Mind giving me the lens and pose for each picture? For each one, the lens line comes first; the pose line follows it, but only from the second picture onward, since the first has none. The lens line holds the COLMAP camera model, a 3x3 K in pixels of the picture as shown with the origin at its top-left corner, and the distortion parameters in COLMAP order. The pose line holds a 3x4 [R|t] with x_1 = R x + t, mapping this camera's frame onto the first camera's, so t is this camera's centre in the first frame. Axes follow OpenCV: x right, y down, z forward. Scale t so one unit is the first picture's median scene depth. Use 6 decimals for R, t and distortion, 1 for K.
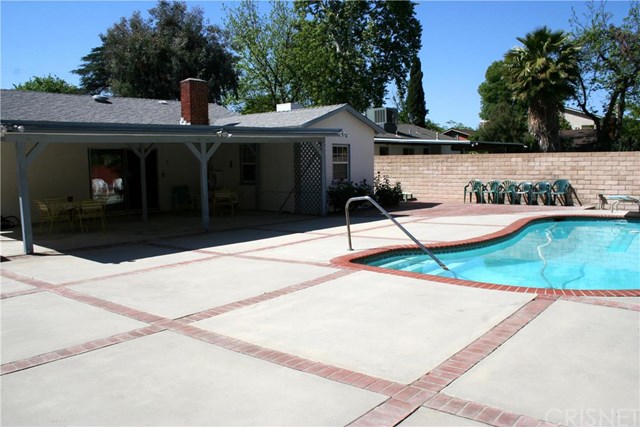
lens RADIAL K [[544.9, 0, 319.9], [0, 544.9, 220.8], [0, 0, 1]] dist [-0.134577, 0.119154]
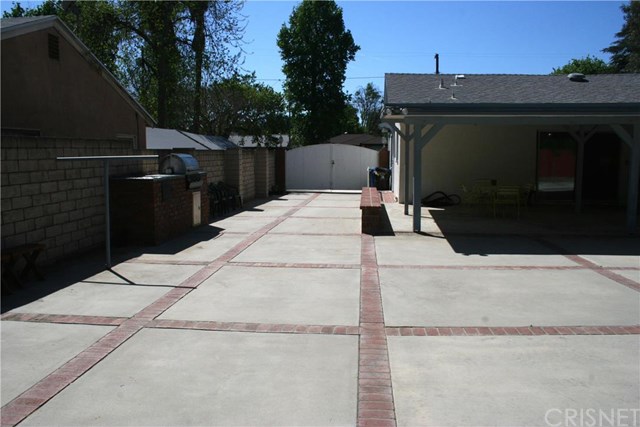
lens RADIAL K [[544.9, 0, 319.9], [0, 544.9, 220.8], [0, 0, 1]] dist [-0.134577, 0.119154]
pose [[0.576831, 0.122479, -0.807629, 0.330319], [-0.096724, 0.991981, 0.081353, -0.045357], [0.811117, 0.031190, 0.584052, 0.361310]]
